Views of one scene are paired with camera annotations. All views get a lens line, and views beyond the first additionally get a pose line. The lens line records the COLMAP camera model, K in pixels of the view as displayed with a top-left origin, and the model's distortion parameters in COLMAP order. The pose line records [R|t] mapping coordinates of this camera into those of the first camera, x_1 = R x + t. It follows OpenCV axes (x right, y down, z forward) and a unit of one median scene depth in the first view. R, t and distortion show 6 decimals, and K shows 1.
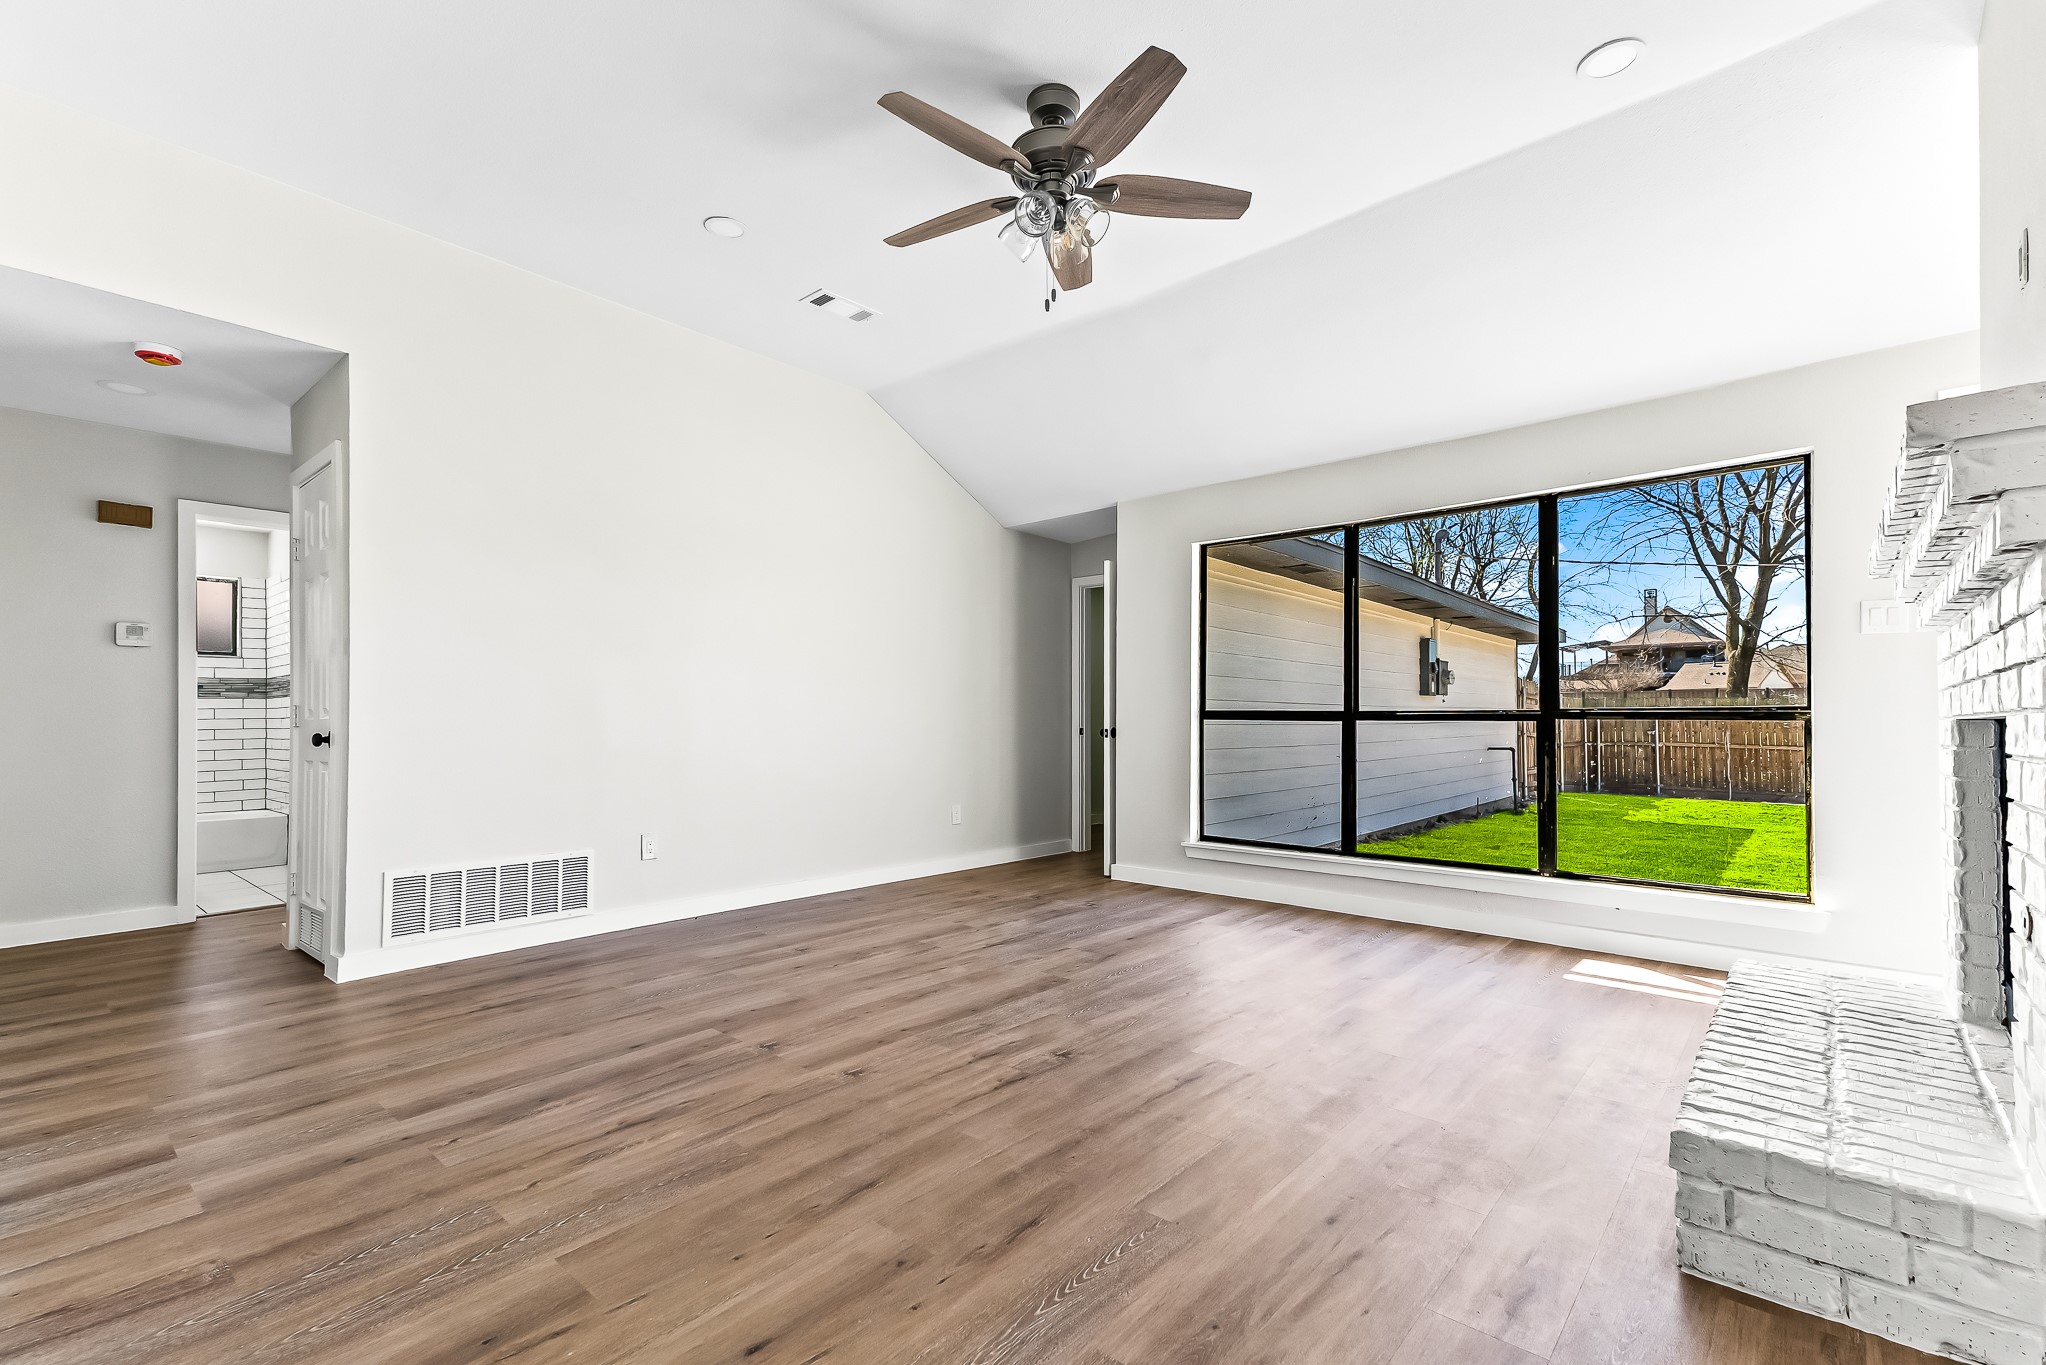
lens RADIAL K [[900.6, 0, 1051.9], [0, 900.6, 699.1], [0, 0, 1]] dist [0.027891, 0.017981]
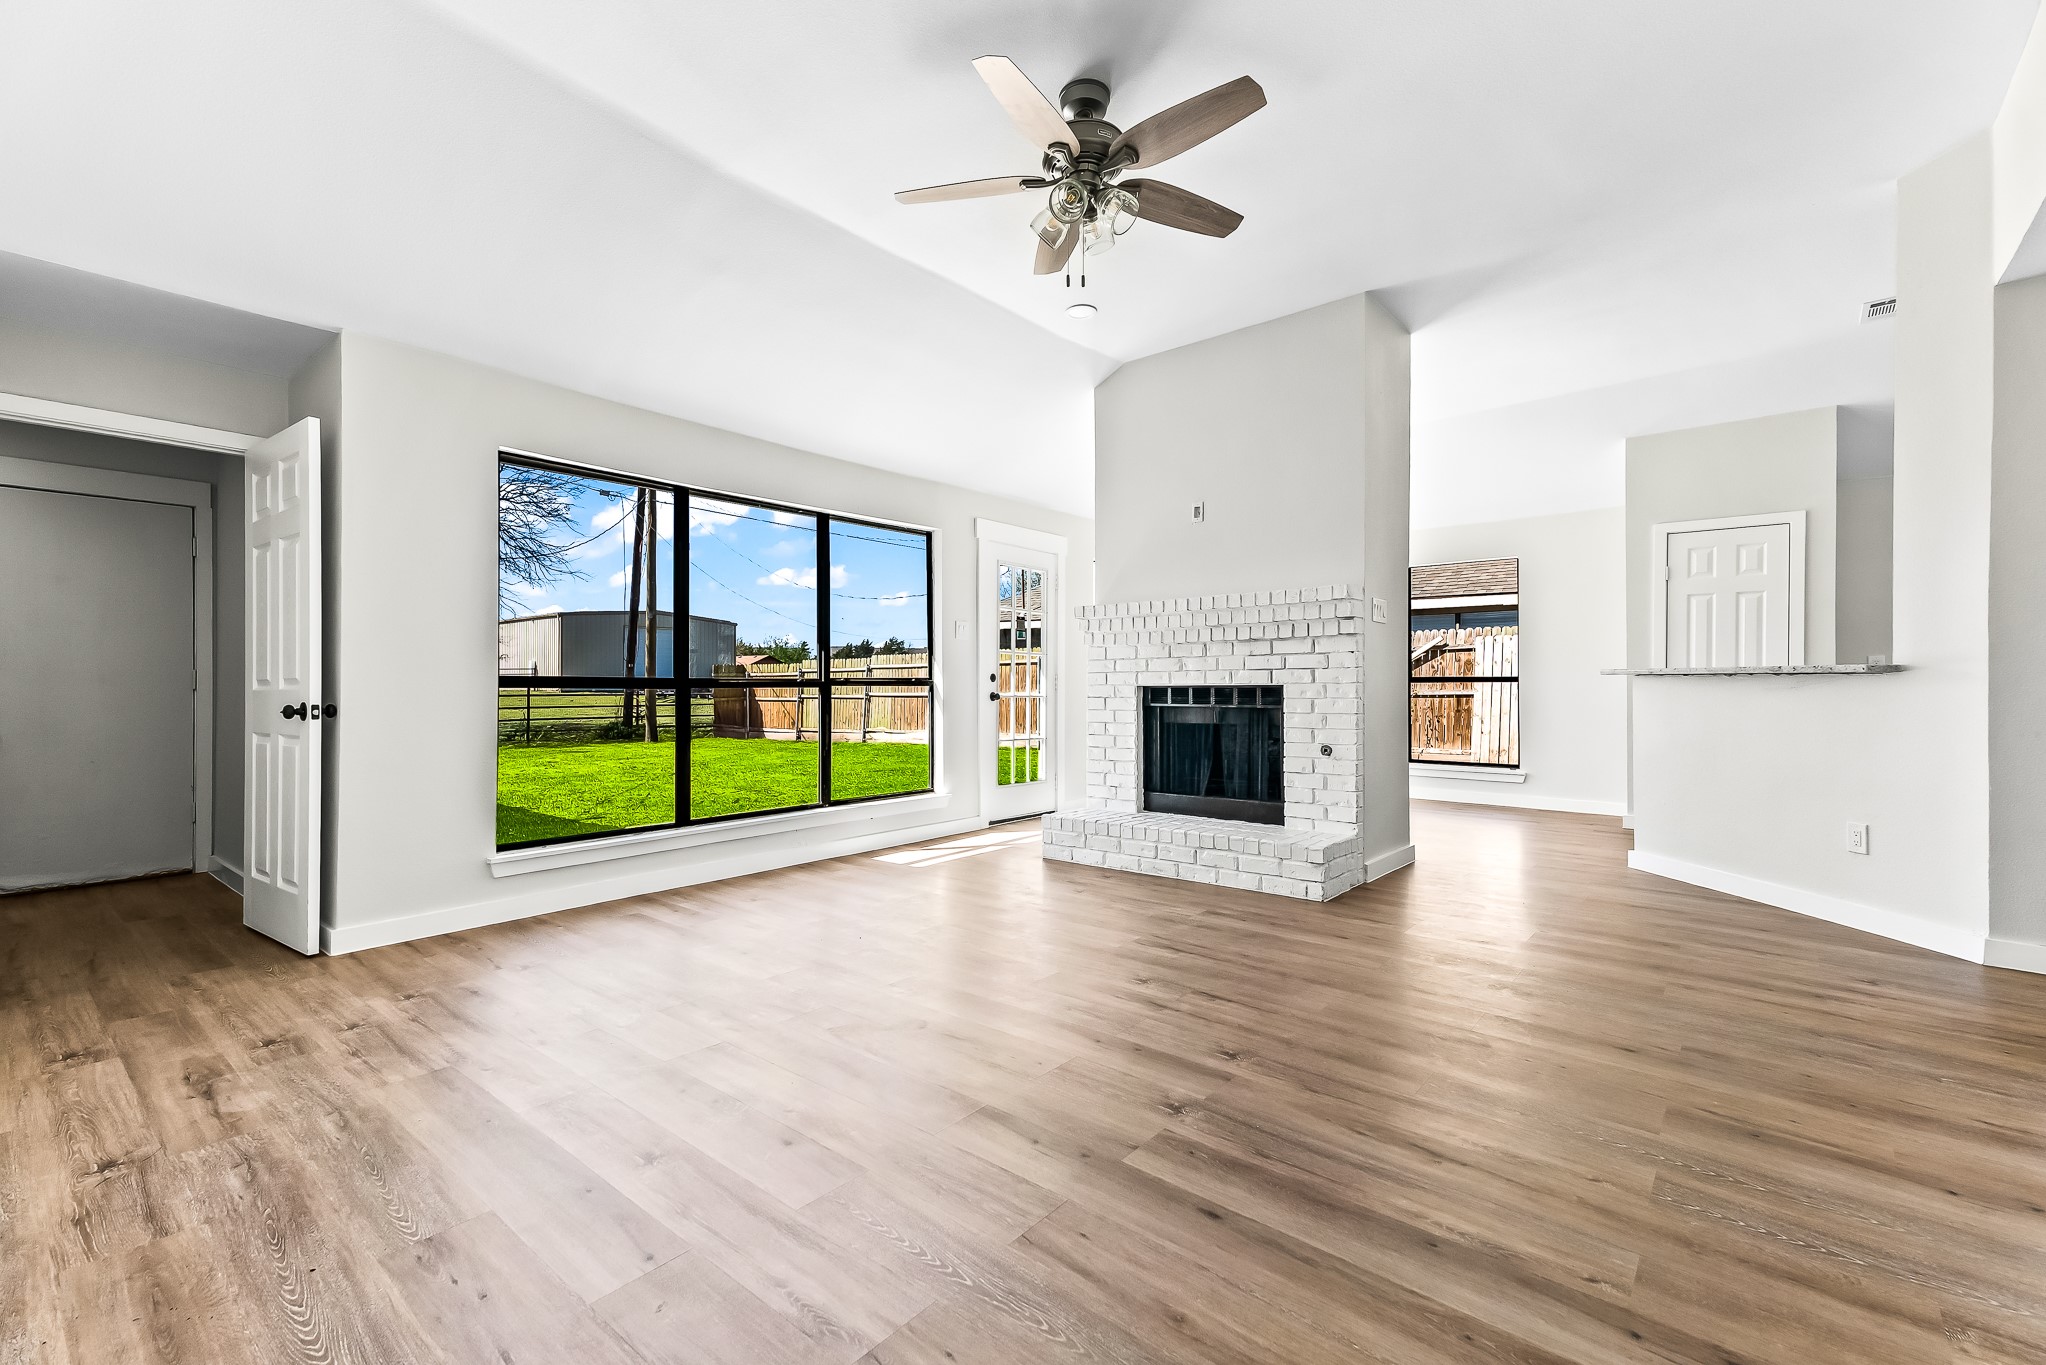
lens RADIAL K [[863.4, 0, 986.8], [0, 863.4, 688.9], [0, 0, 1]] dist [0.040207, 0.000040]
pose [[0.018495, -0.002816, 0.999825, -1.016116], [-0.021963, 0.999754, 0.003222, 0.023368], [-0.999588, -0.022019, 0.018429, 1.106494]]
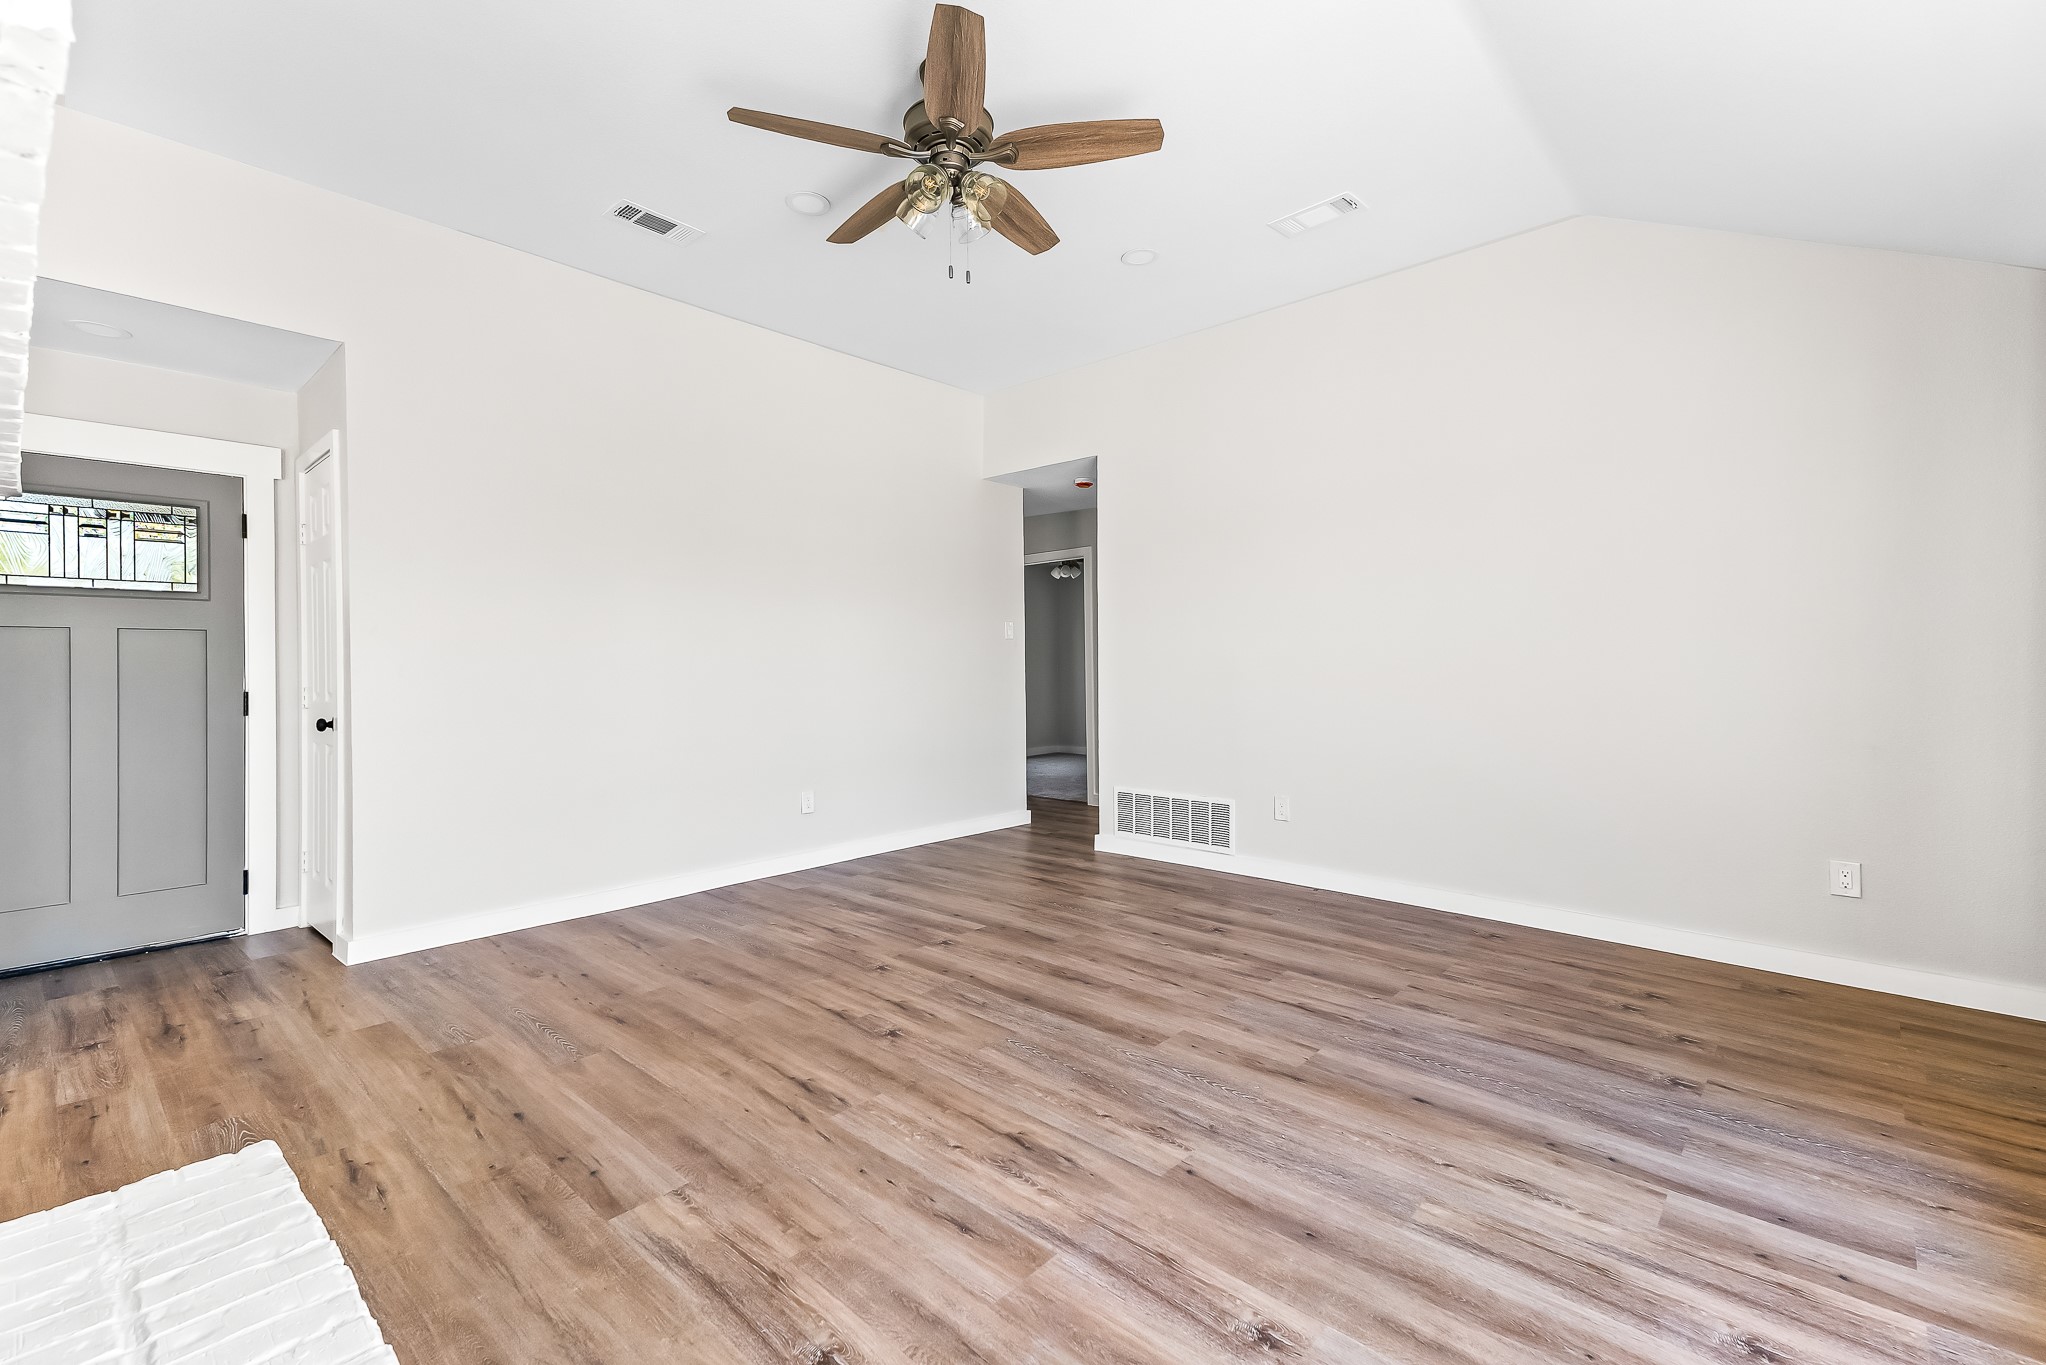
lens RADIAL K [[902.5, 0, 989.1], [0, 902.5, 672.8], [0, 0, 1]] dist [0.047958, -0.012648]
pose [[-0.054849, 0.013149, -0.998408, 0.983831], [0.030901, 0.999457, 0.011465, -0.031558], [0.998016, -0.030222, -0.055226, 1.103932]]
